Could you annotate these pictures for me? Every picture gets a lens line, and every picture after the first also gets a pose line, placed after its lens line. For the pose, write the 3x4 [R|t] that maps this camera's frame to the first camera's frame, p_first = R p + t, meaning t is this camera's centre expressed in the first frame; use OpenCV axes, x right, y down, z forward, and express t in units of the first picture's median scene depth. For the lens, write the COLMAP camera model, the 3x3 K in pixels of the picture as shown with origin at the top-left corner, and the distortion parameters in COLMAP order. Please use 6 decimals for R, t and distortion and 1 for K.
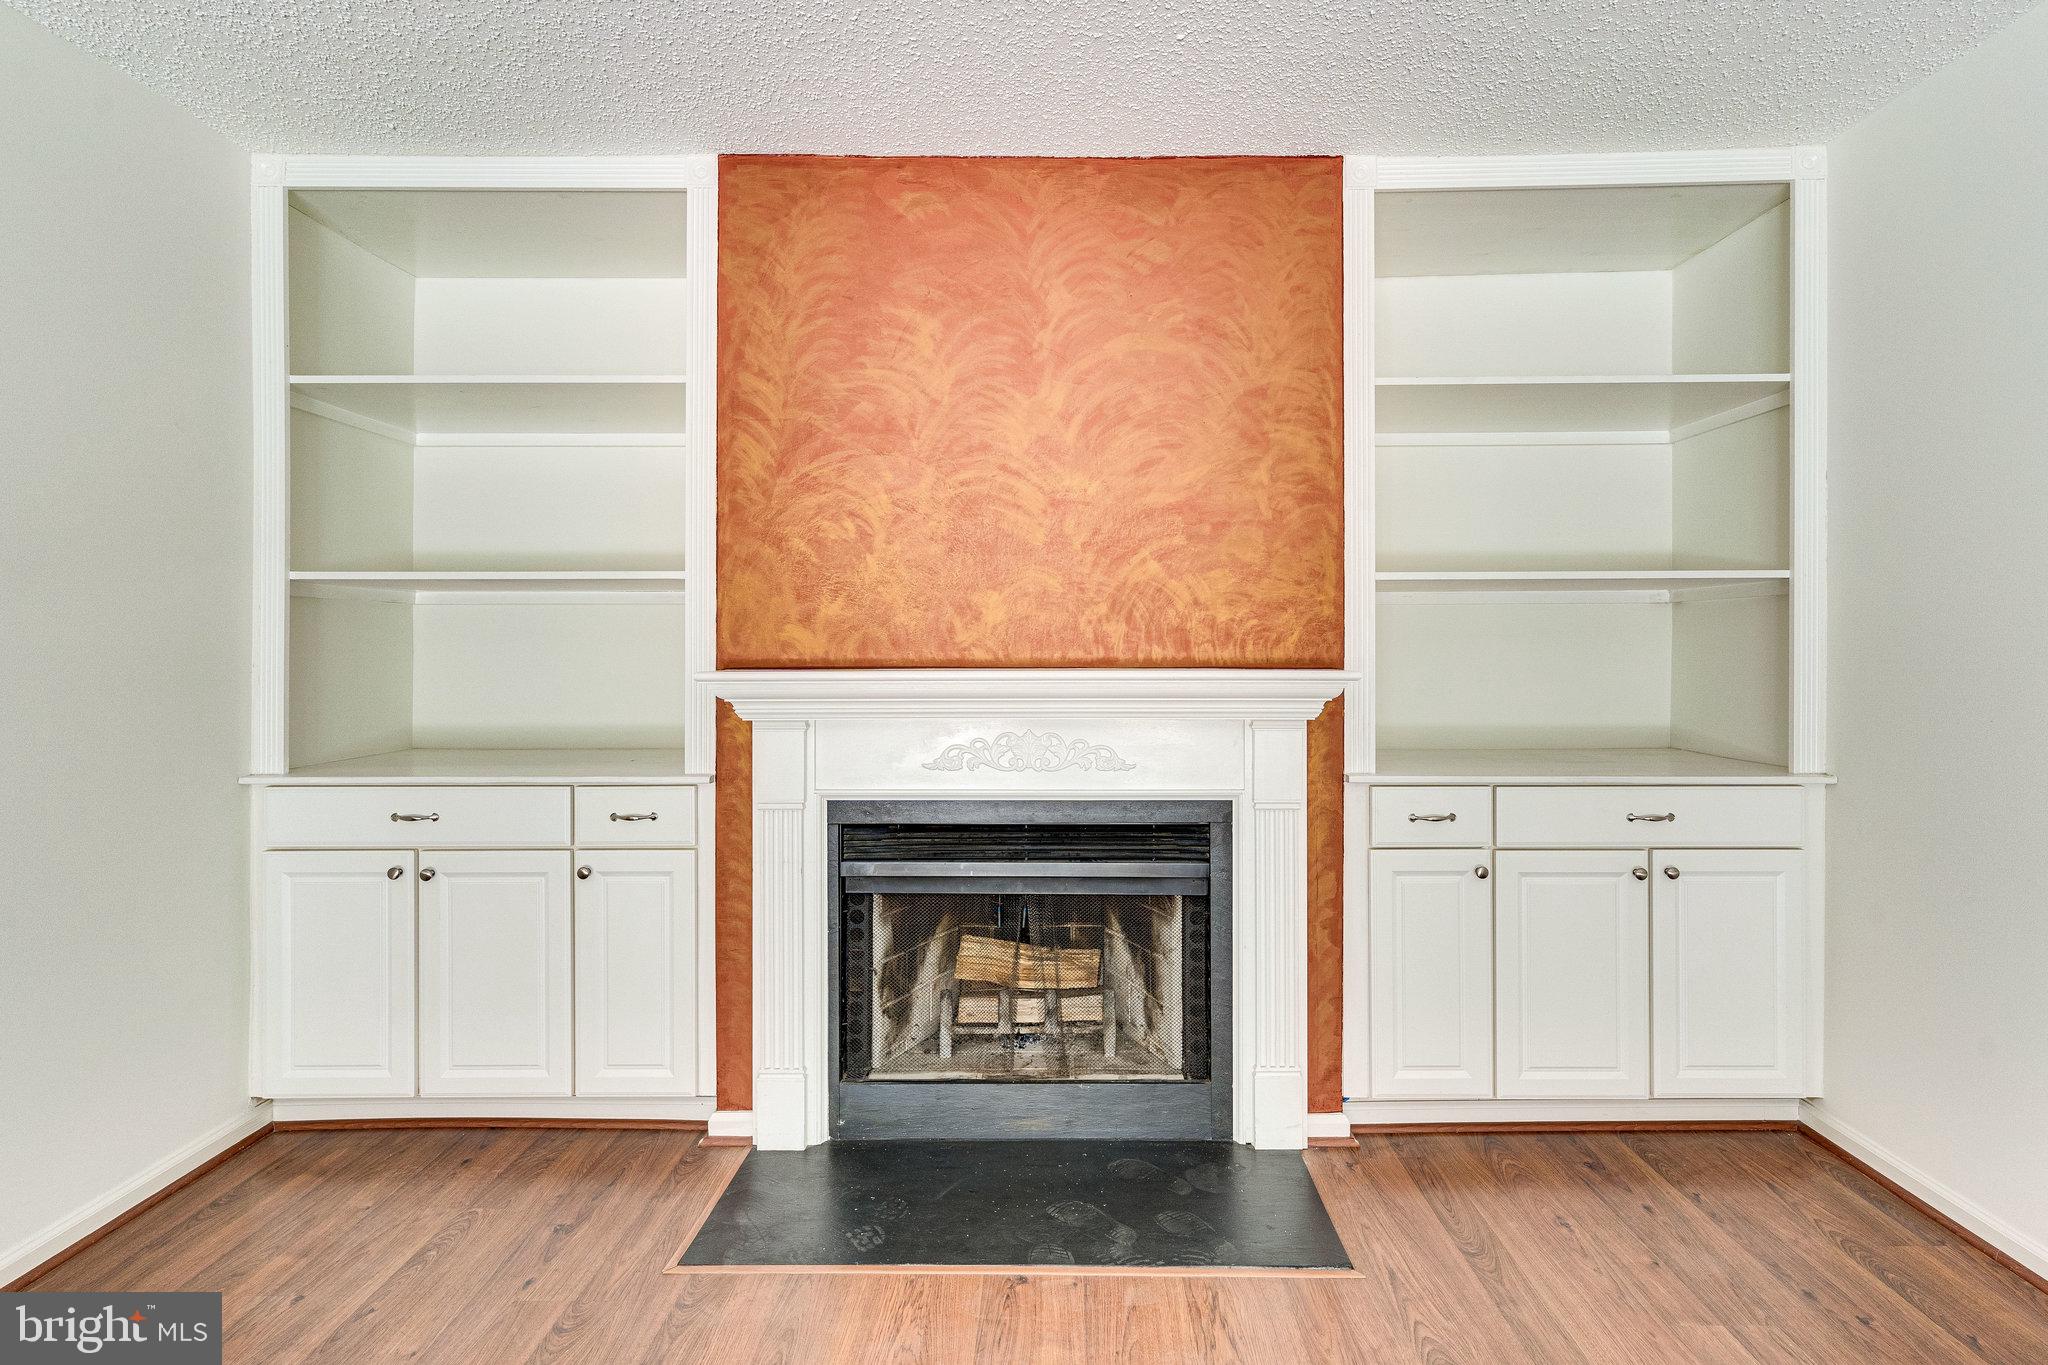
lens RADIAL K [[989.3, 0, 1043.4], [0, 989.3, 648.8], [0, 0, 1]] dist [0.002677, -0.000027]
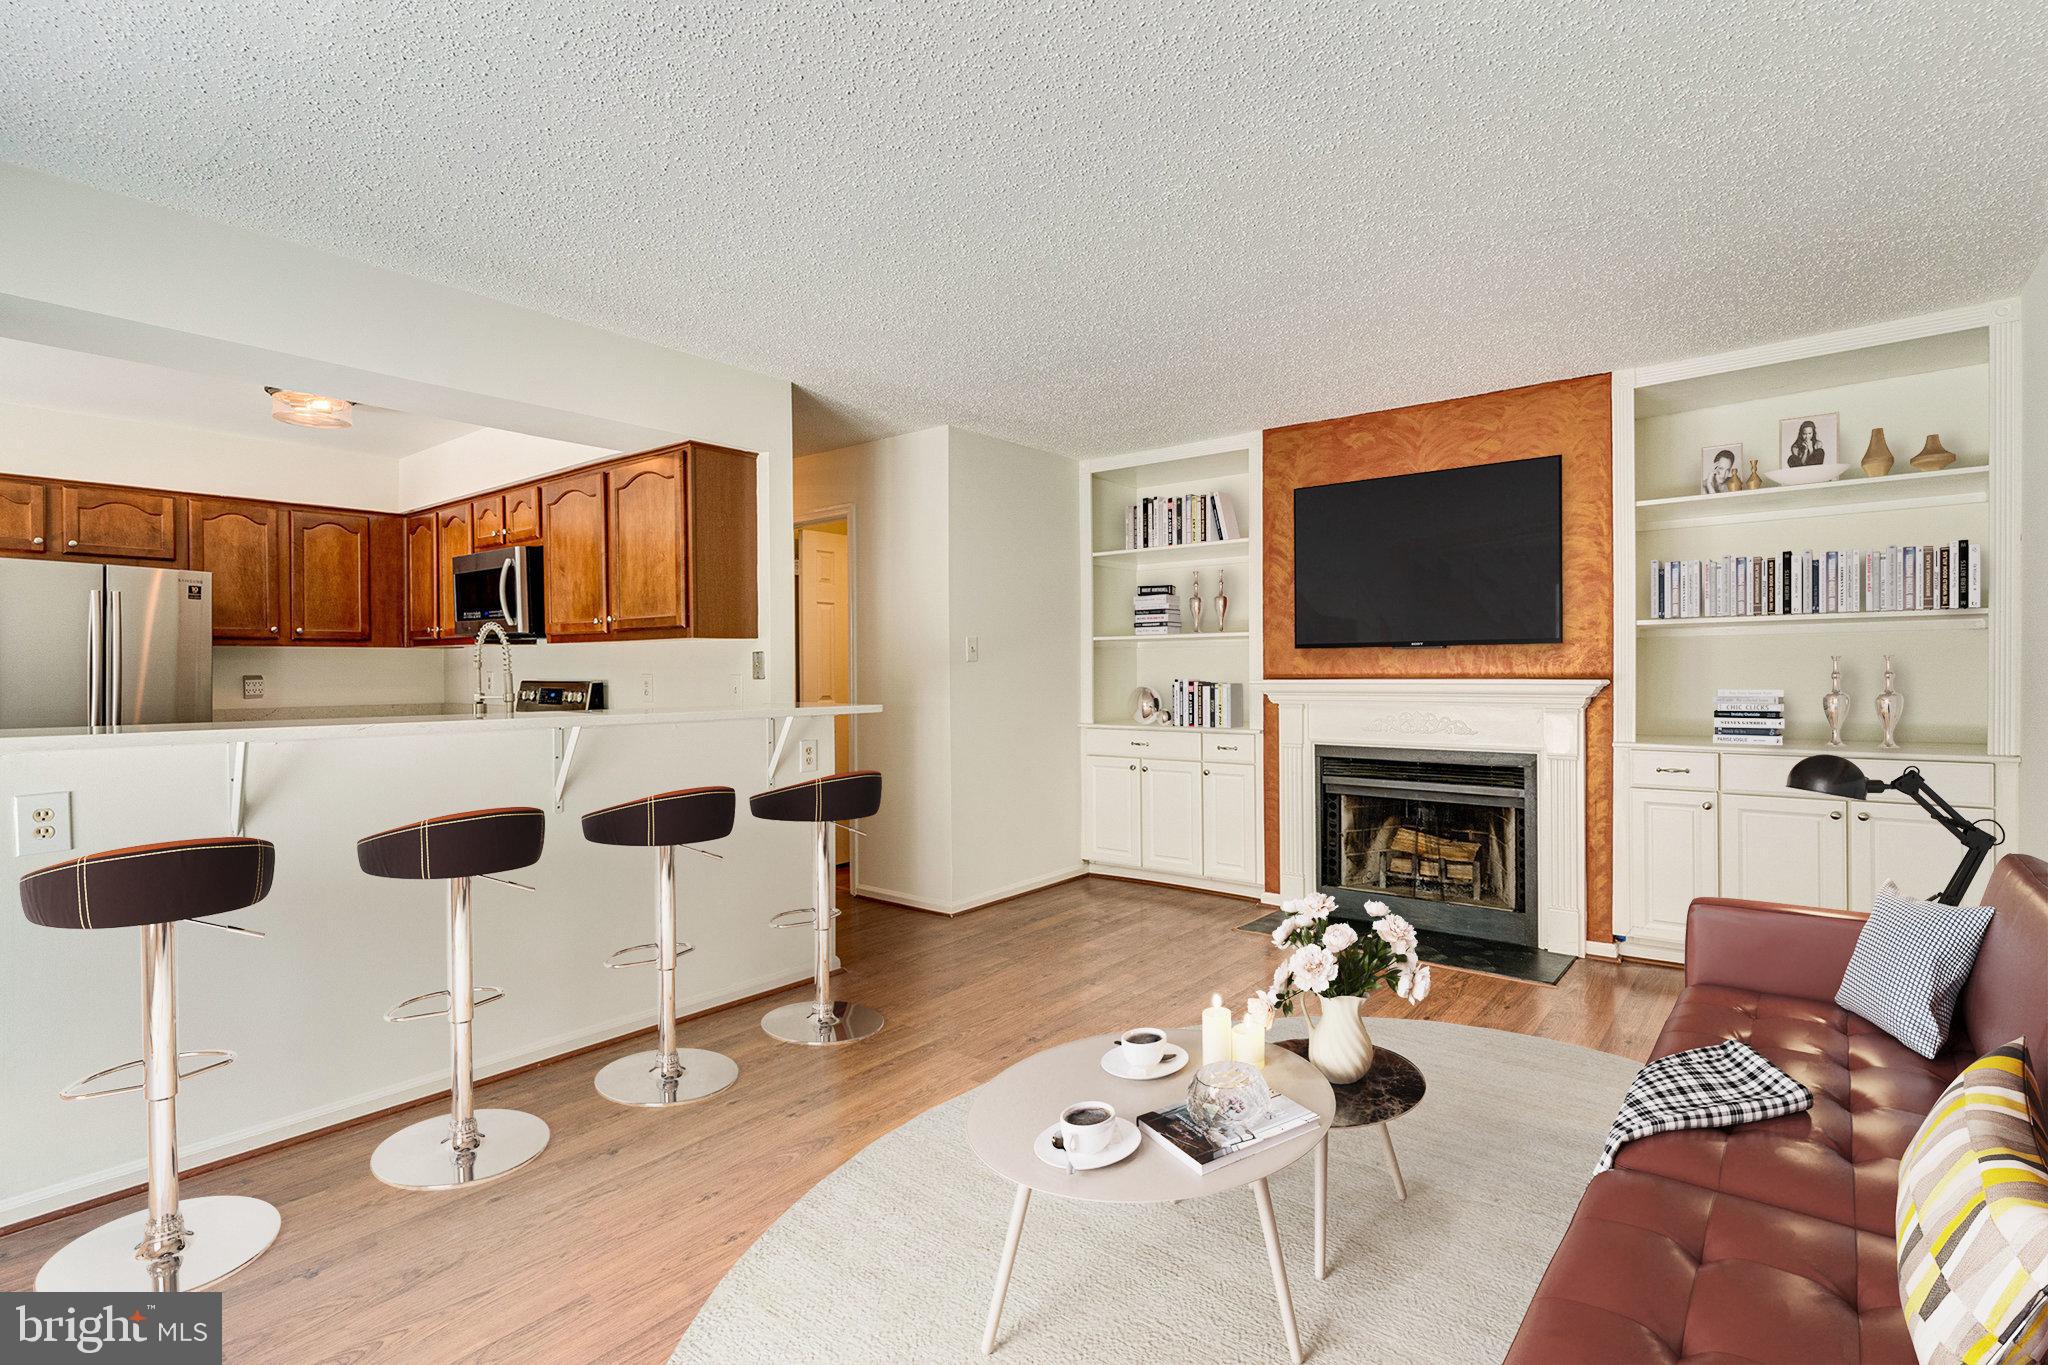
lens RADIAL K [[989.3, 0, 1023.4], [0, 989.3, 670.8], [0, 0, 1]] dist [0.002677, -0.000027]
pose [[0.778495, -0.004362, -0.627636, 0.576076], [0.006705, 0.999977, 0.001368, -0.002996], [0.627616, -0.005273, 0.778506, -0.922422]]
